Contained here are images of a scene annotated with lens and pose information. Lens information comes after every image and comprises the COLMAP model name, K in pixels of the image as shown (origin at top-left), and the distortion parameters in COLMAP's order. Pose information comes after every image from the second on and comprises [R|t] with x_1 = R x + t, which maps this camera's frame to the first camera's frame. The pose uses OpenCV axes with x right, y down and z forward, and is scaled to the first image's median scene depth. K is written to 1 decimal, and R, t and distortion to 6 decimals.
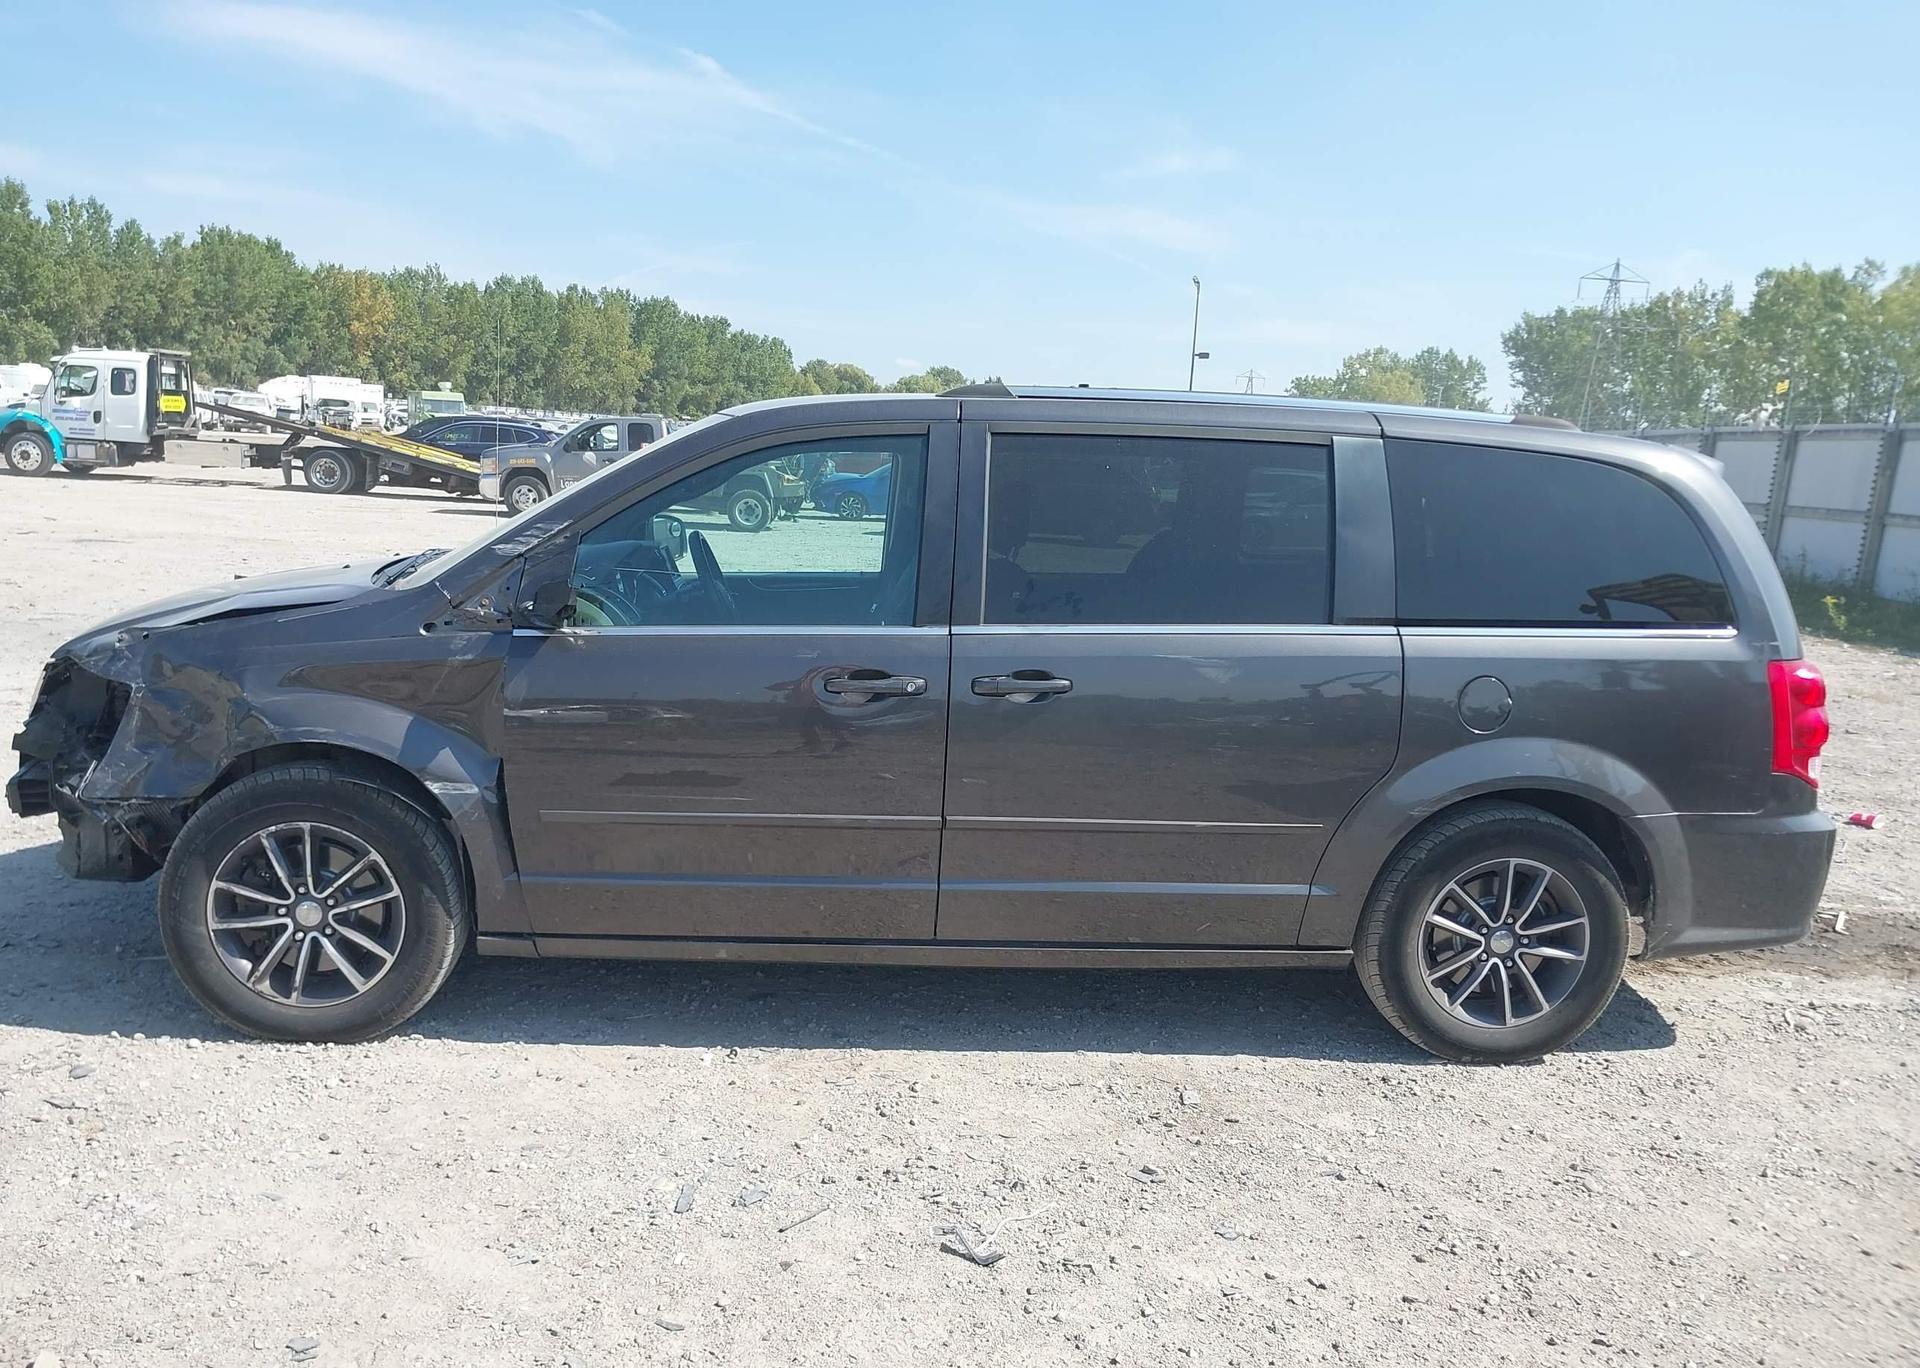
lens RADIAL K [[1555.5, 0, 959.1], [0, 1555.5, 680.1], [0, 0, 1]] dist [-0.035536, 0.045612]
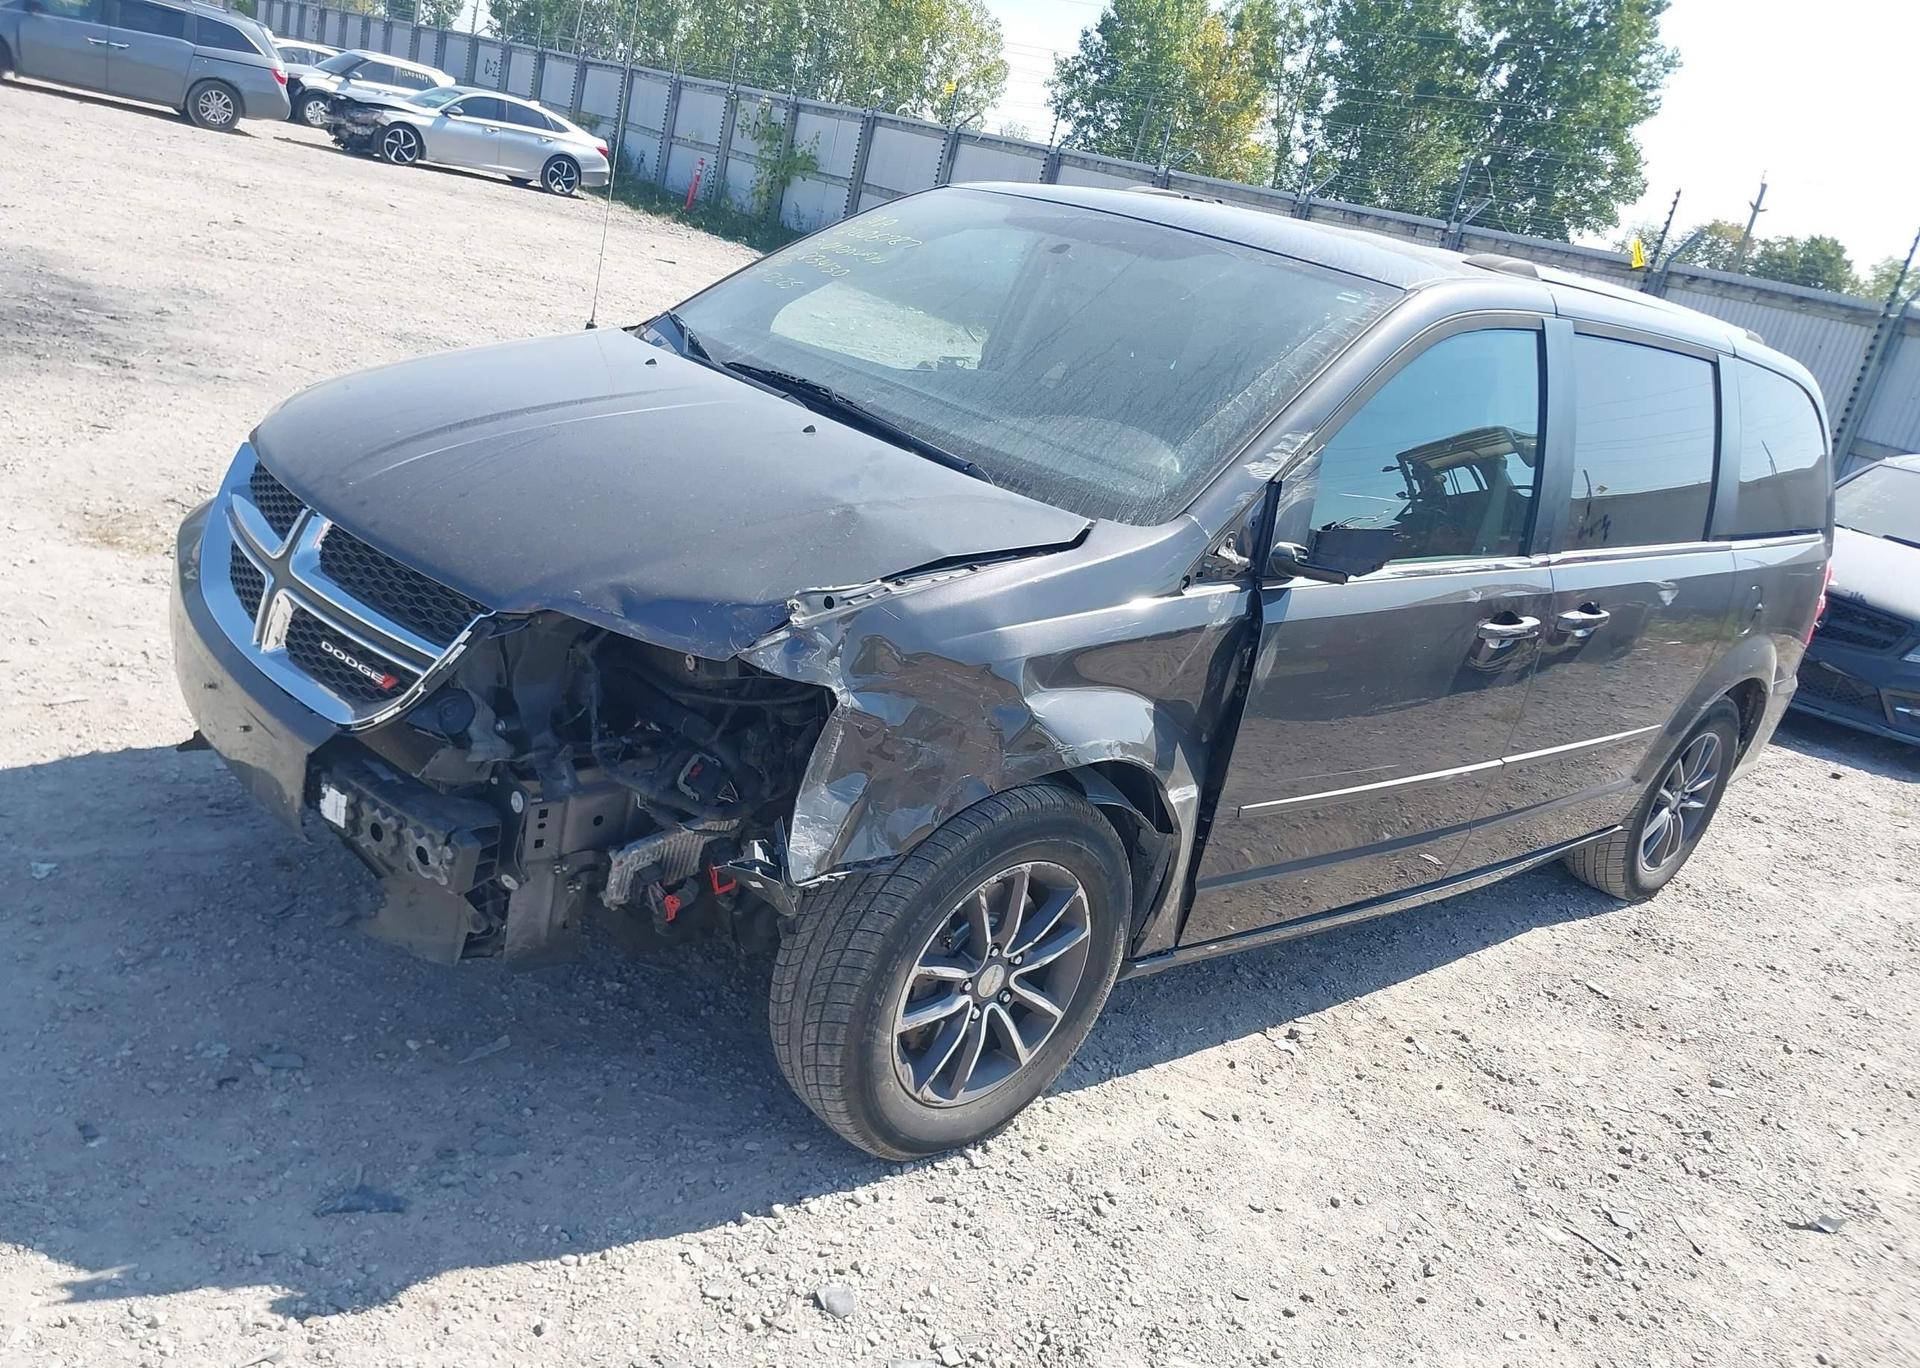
lens RADIAL K [[1526.4, 0, 964.8], [0, 1526.4, 696.6], [0, 0, 1]] dist [0.038328, -0.042746]
pose [[0.777006, -0.071730, 0.625394, -0.787041], [-0.095025, 0.968737, 0.229171, -0.121783], [-0.622280, -0.237495, 0.745898, 0.480184]]
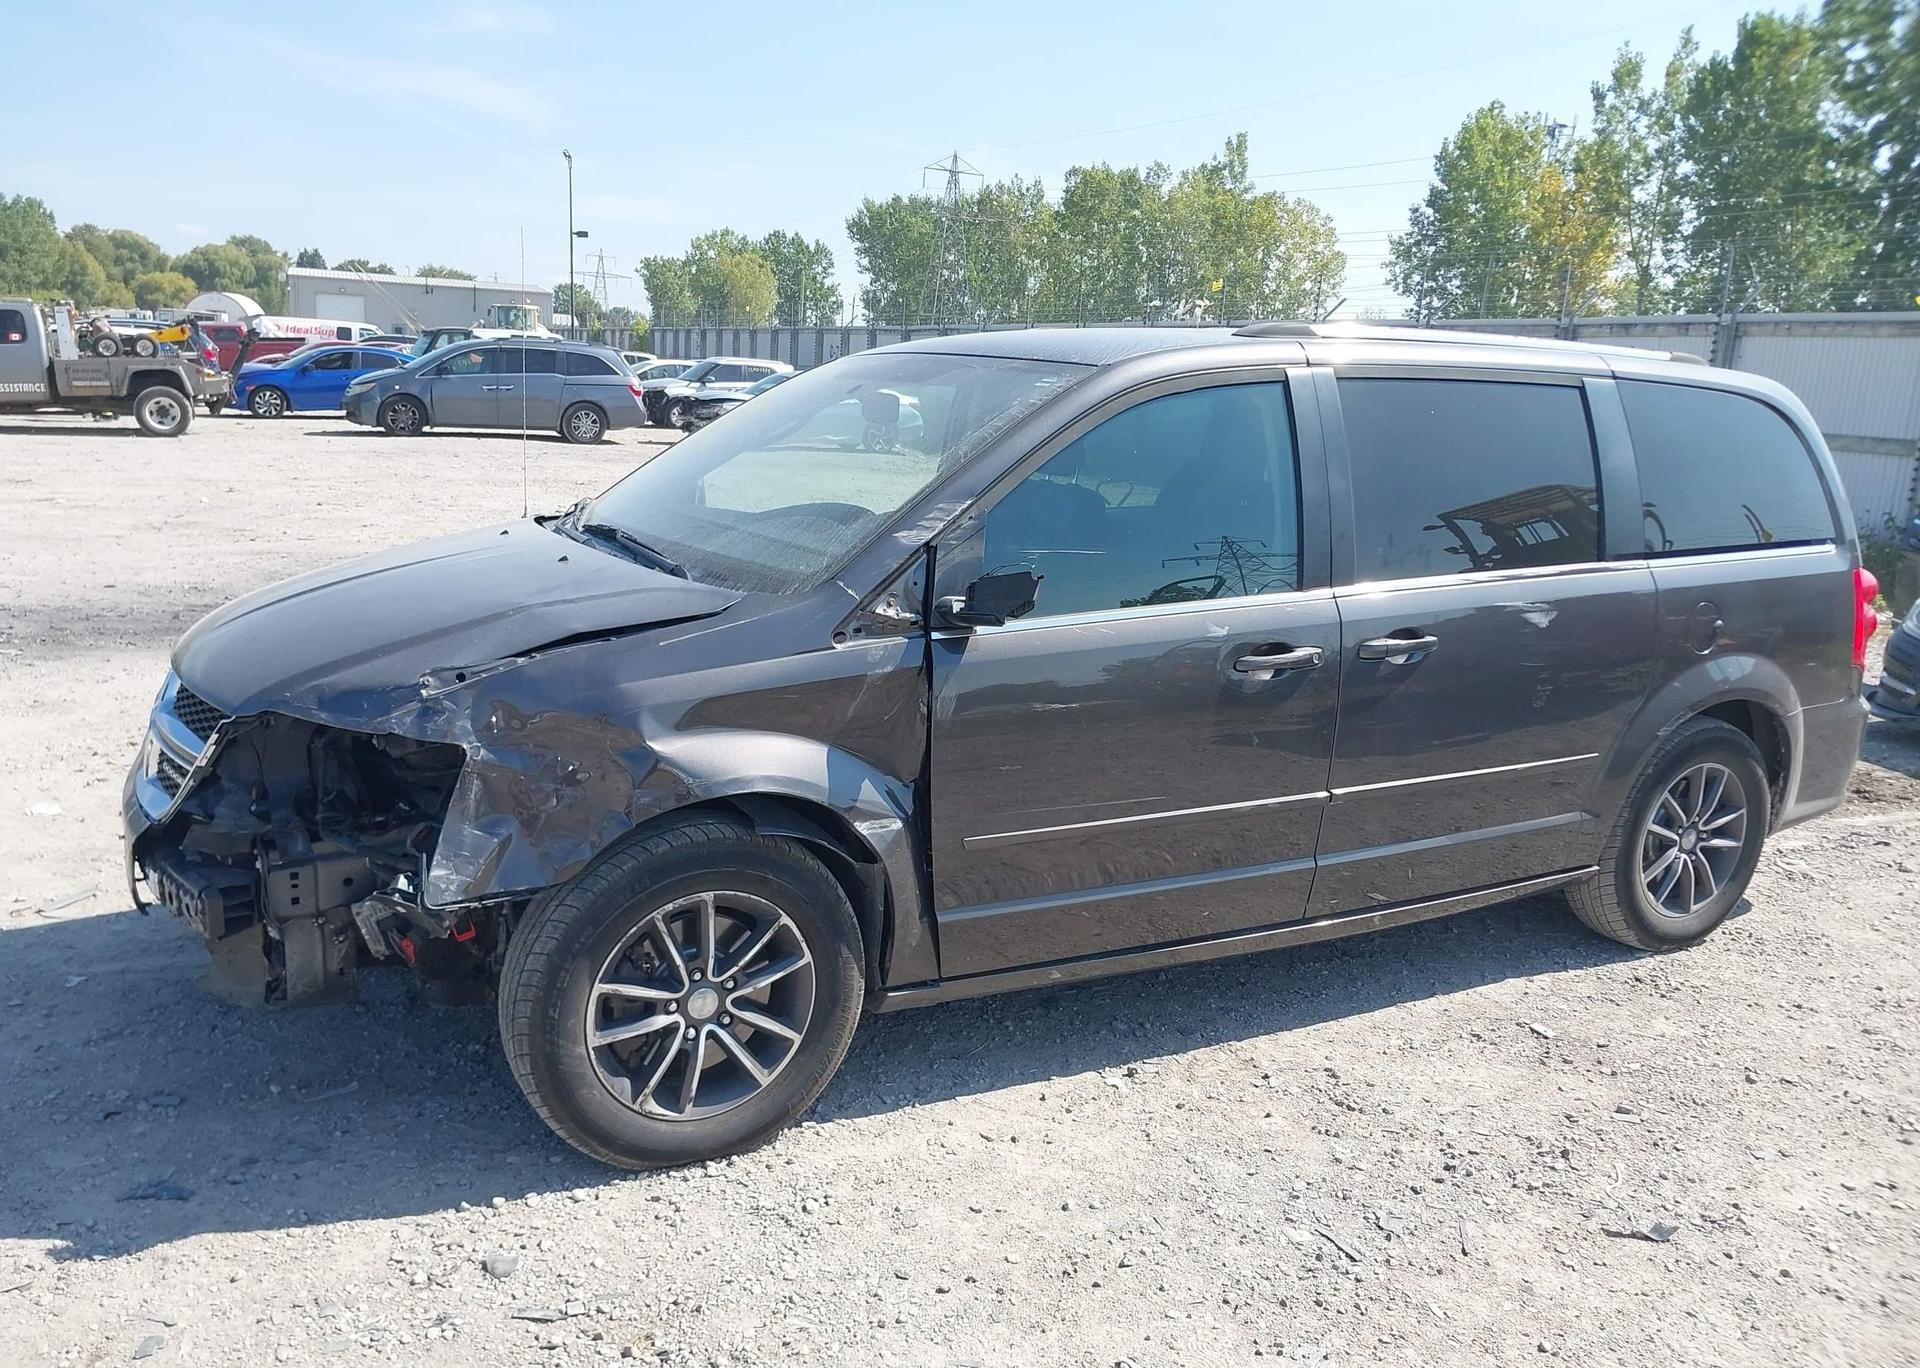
lens RADIAL K [[1526.4, 0, 964.8], [0, 1526.4, 696.6], [0, 0, 1]] dist [0.038328, -0.042746]
pose [[0.910181, -0.093083, 0.403617, -0.554134], [0.057462, 0.993376, 0.099514, -0.071230], [-0.410206, -0.067383, 0.909500, 0.218269]]
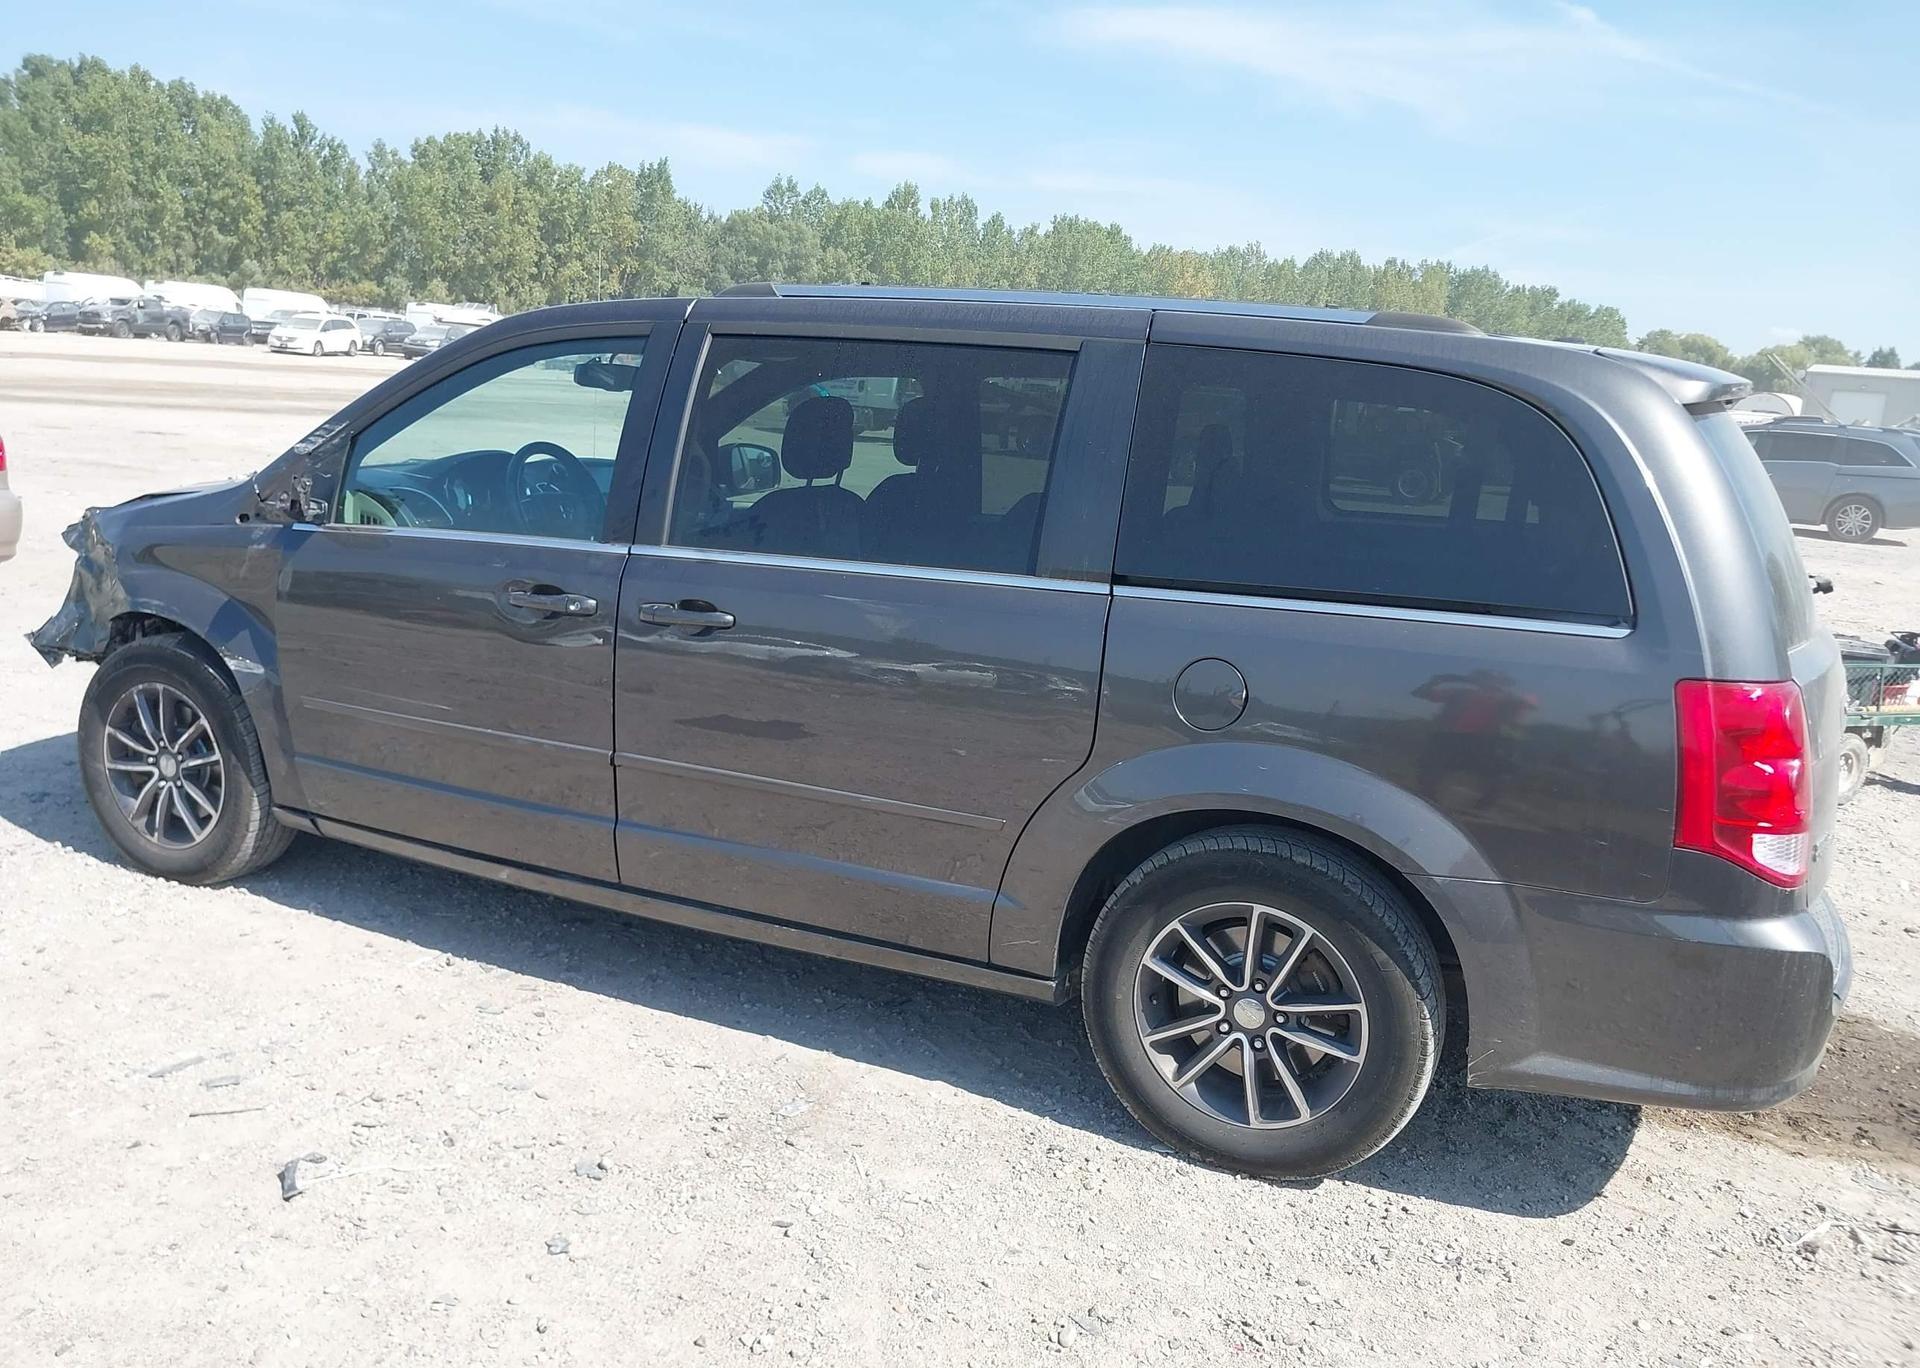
lens RADIAL K [[1526.4, 0, 964.8], [0, 1526.4, 696.6], [0, 0, 1]] dist [0.038328, -0.042746]
pose [[0.864261, 0.104739, -0.492019, 0.583262], [-0.091909, 0.994498, 0.050262, -0.008804], [0.494577, 0.001781, 0.869132, 0.285693]]
